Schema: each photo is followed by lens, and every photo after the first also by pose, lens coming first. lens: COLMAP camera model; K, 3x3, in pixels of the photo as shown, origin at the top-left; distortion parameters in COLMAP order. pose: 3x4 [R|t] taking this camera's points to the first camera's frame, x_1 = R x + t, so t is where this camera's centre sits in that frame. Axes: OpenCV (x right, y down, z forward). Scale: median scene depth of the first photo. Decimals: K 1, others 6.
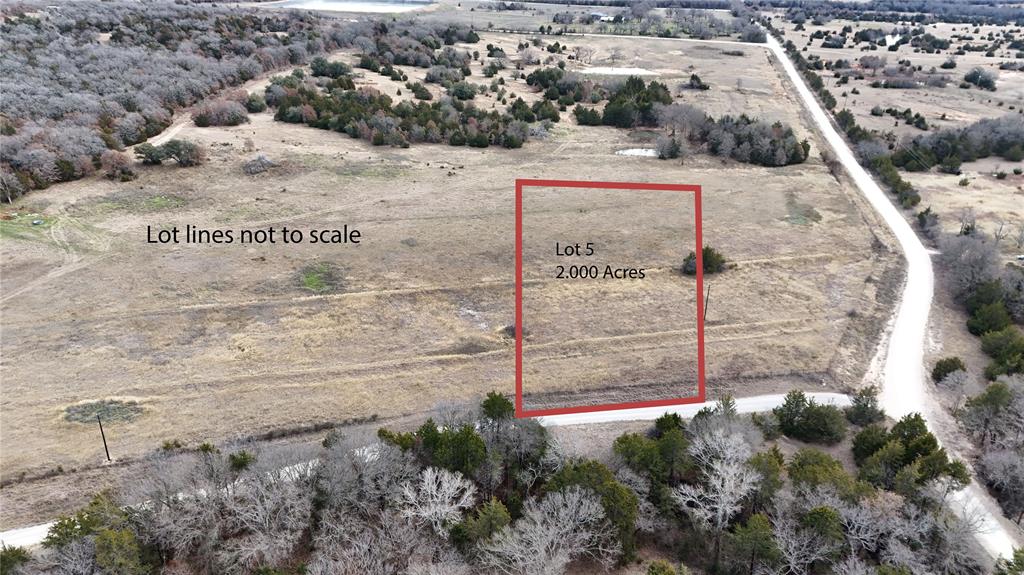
lens RADIAL K [[748.5, 0, 512.0], [0, 748.5, 287.5], [0, 0, 1]] dist [0.083916, -0.075643]
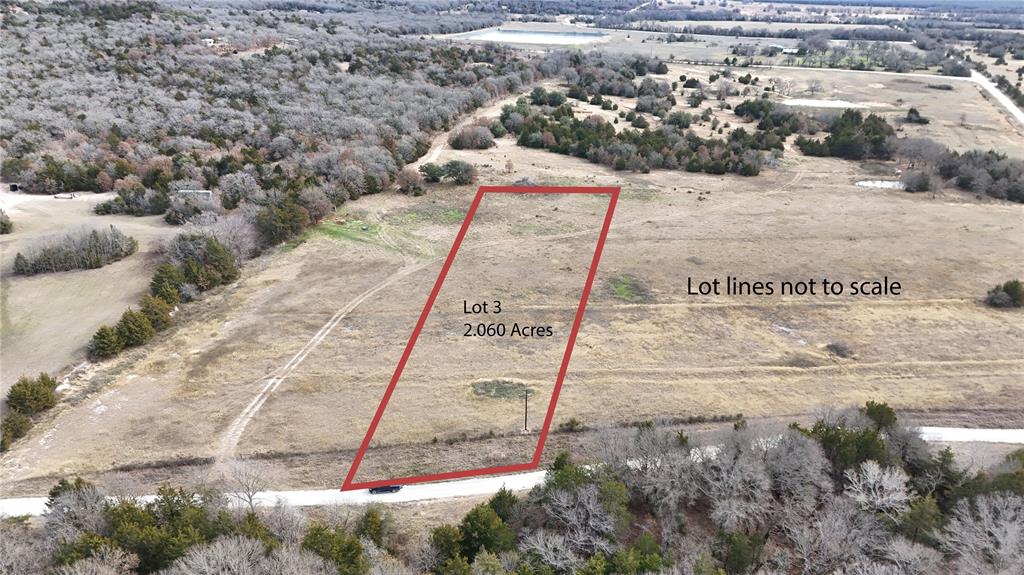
lens RADIAL K [[748.5, 0, 512.0], [0, 748.5, 287.5], [0, 0, 1]] dist [0.083916, -0.075643]
pose [[0.987412, 0.057023, -0.147534, -0.152854], [-0.062165, 0.997601, -0.030476, 0.017074], [0.145442, 0.039263, 0.988587, -0.059644]]
